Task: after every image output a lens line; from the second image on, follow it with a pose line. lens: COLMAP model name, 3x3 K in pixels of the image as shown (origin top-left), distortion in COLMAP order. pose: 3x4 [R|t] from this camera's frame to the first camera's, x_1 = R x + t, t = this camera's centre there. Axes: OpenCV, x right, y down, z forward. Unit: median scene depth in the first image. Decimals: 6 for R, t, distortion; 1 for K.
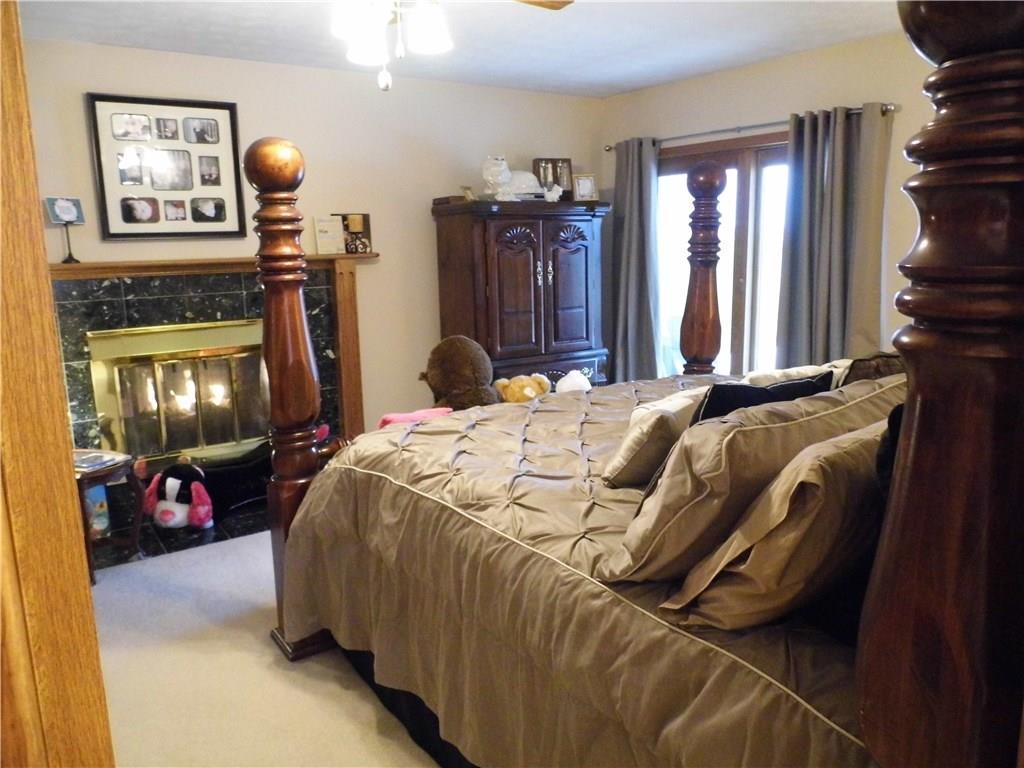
lens RADIAL K [[765.6, 0, 512.0], [0, 765.6, 384.0], [0, 0, 1]] dist [-0.015899, 0.006081]
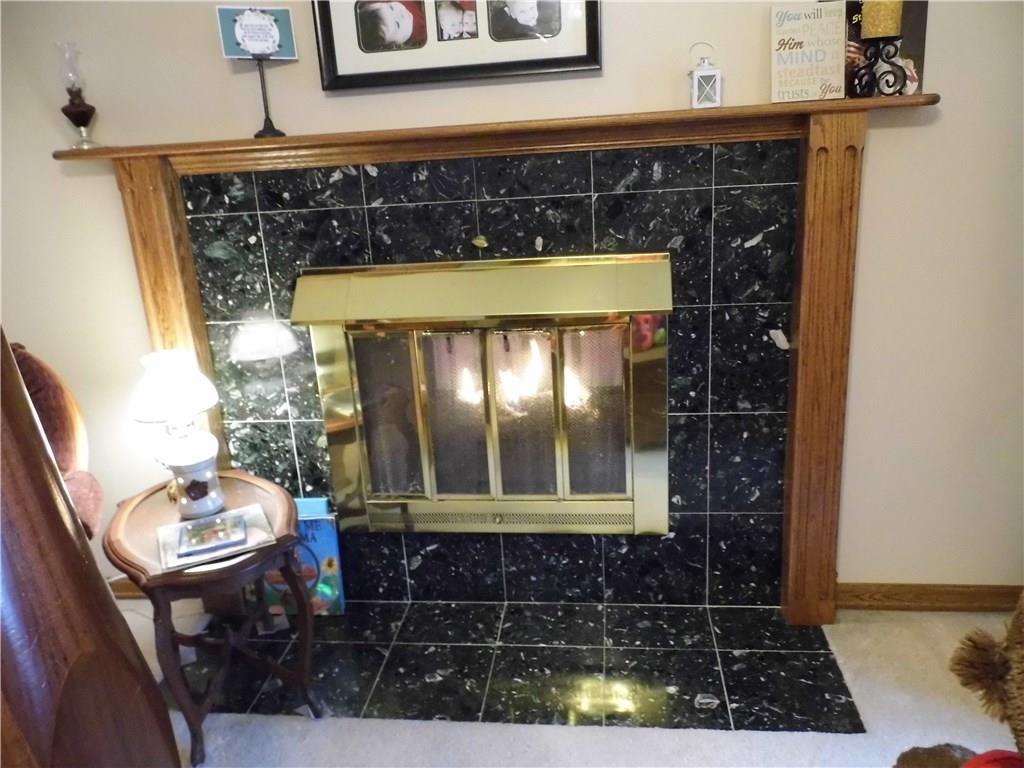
lens RADIAL K [[765.6, 0, 512.0], [0, 765.6, 384.0], [0, 0, 1]] dist [-0.015899, 0.006081]
pose [[0.749657, 0.163629, -0.641279, -0.075704], [-0.083227, 0.984570, 0.153930, -0.079296], [0.656572, -0.062023, 0.751709, 0.649999]]
